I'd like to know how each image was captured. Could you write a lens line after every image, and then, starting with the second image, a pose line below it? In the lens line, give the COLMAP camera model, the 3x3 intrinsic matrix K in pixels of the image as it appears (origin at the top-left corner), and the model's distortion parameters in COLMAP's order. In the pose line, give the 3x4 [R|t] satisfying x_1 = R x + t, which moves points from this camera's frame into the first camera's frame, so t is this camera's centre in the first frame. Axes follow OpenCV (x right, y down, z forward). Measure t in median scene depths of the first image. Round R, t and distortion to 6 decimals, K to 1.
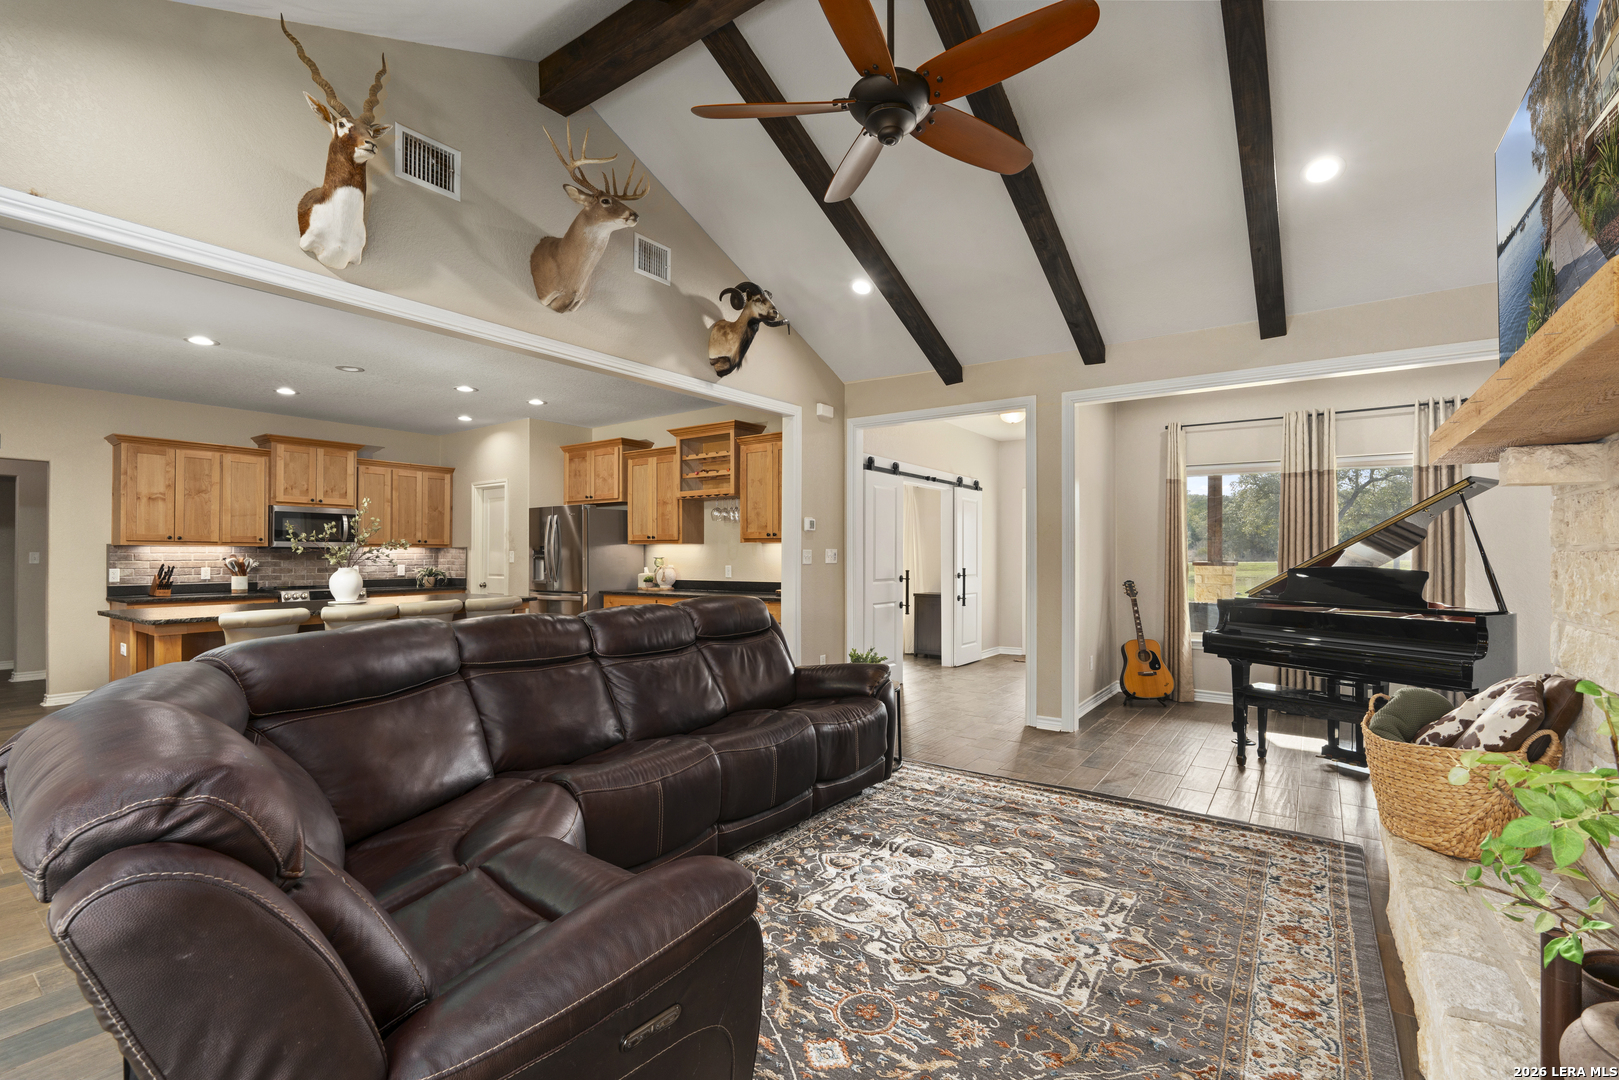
lens RADIAL K [[706.6, 0, 817.6], [0, 706.6, 546.9], [0, 0, 1]] dist [-0.005306, -0.000070]
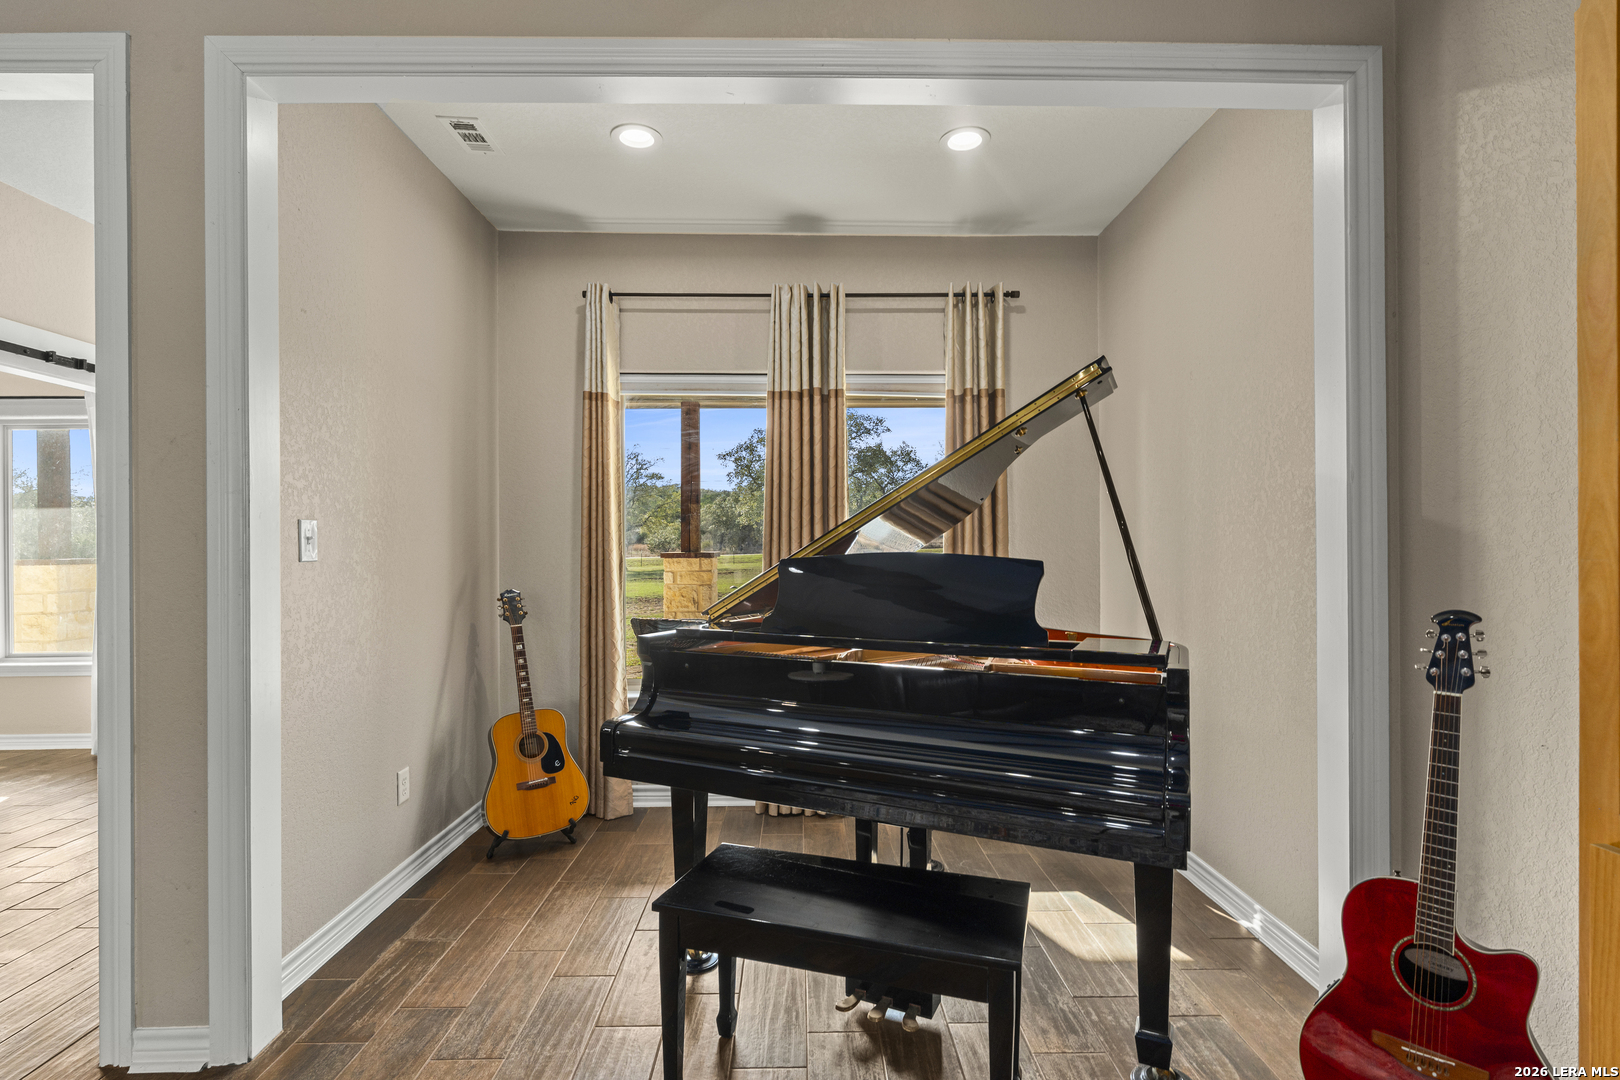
lens RADIAL K [[778.6, 0, 808.8], [0, 778.6, 544.6], [0, 0, 1]] dist [0.000107, 0.000122]
pose [[0.807751, -0.005475, 0.589498, 0.320893], [0.003369, 0.999983, 0.004672, 0.015241], [-0.589514, -0.001788, 0.807756, 0.485455]]
